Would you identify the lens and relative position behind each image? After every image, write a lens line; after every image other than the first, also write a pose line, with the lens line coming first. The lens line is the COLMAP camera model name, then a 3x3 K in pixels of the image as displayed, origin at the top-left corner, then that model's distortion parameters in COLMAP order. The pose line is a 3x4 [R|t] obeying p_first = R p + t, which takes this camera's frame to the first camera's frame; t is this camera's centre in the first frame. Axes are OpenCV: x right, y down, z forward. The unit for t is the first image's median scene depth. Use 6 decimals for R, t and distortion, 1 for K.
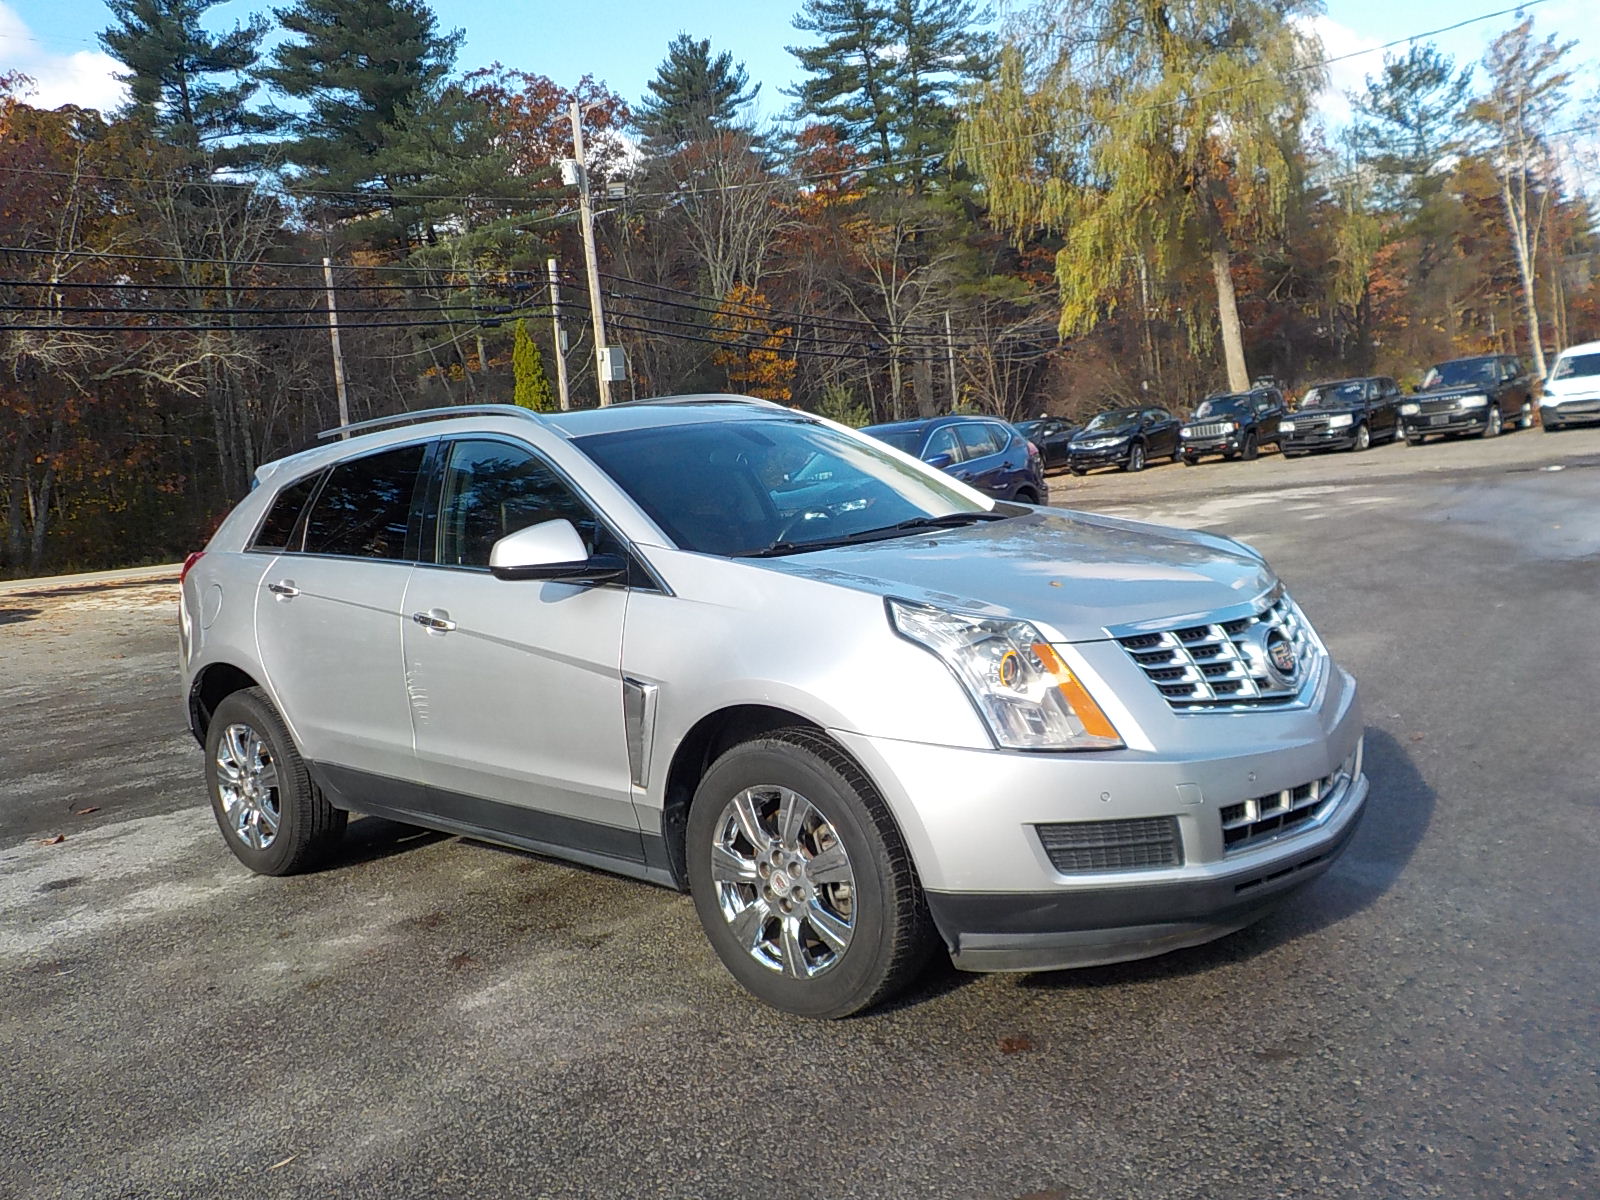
lens RADIAL K [[1403.2, 0, 759.5], [0, 1403.2, 612.4], [0, 0, 1]] dist [0.002286, 0.014779]
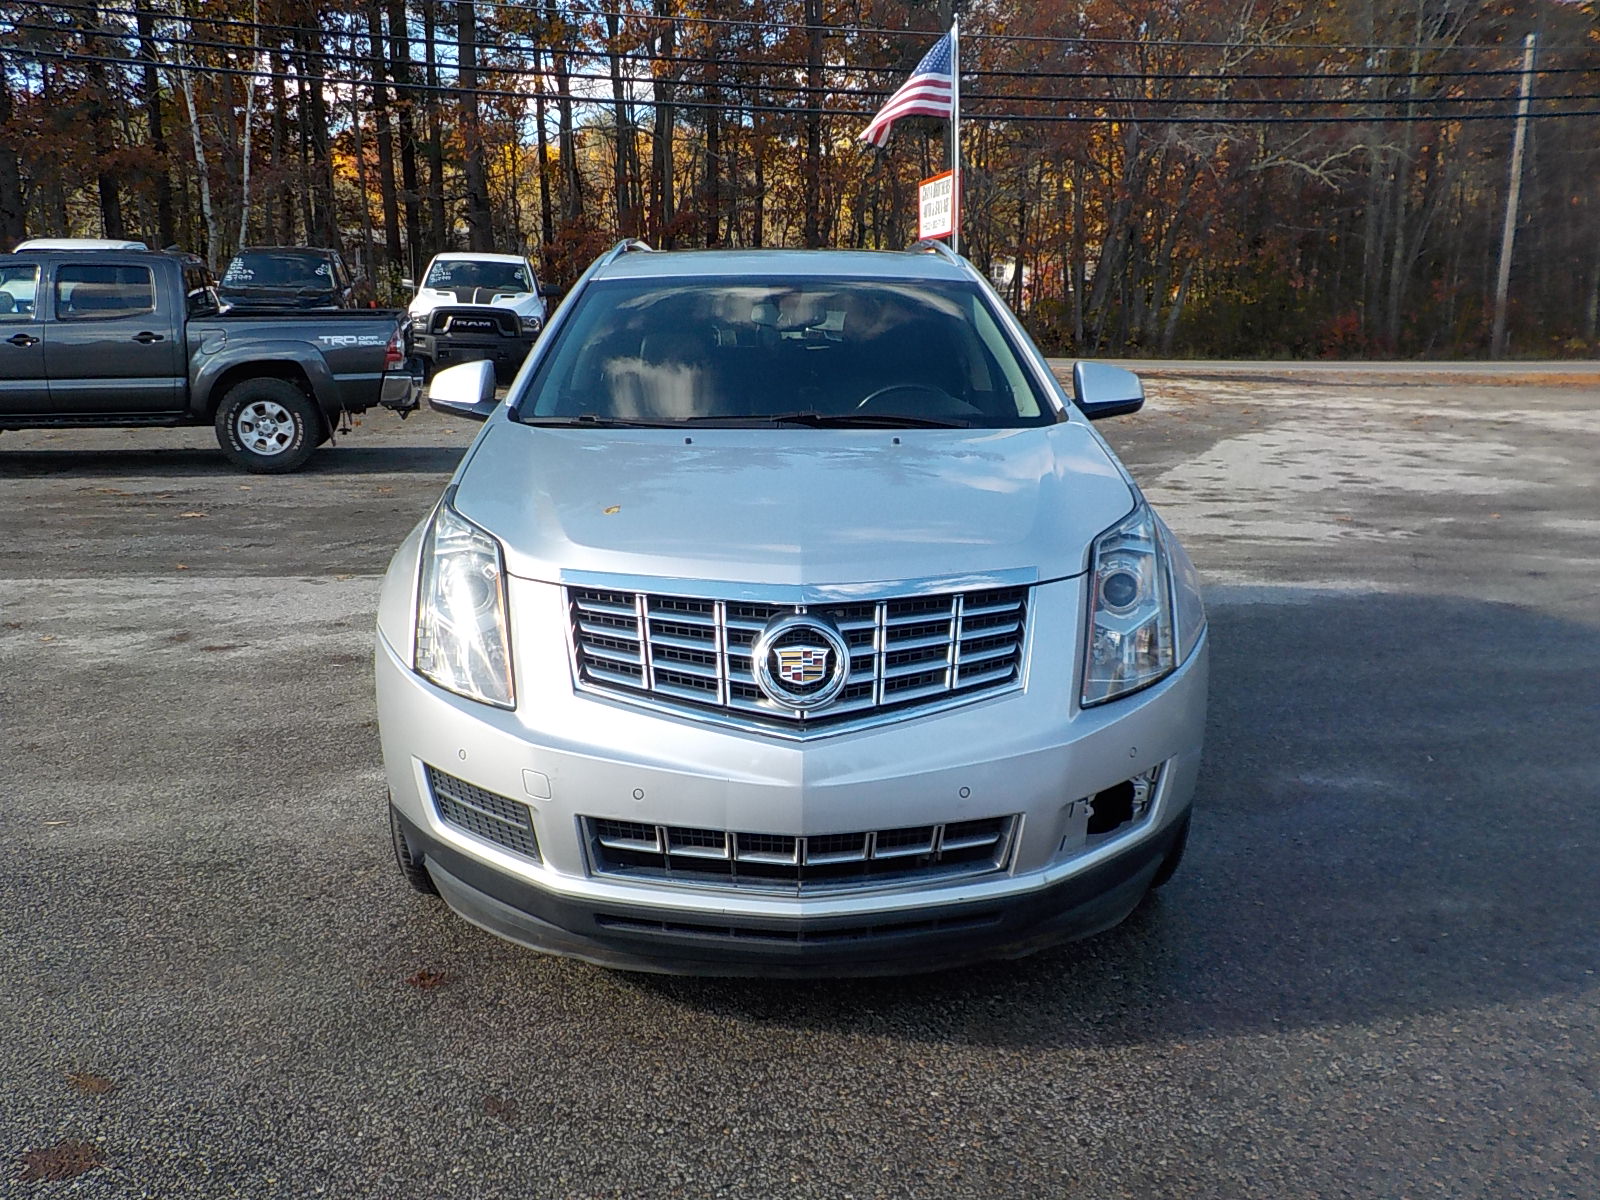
lens RADIAL K [[1403.2, 0, 792.6], [0, 1403.2, 605.3], [0, 0, 1]] dist [0.002286, 0.014779]
pose [[0.702958, 0.240217, -0.669437, 0.906863], [-0.146738, 0.969970, 0.193973, -0.151754], [0.695930, -0.038123, 0.717097, 0.495002]]
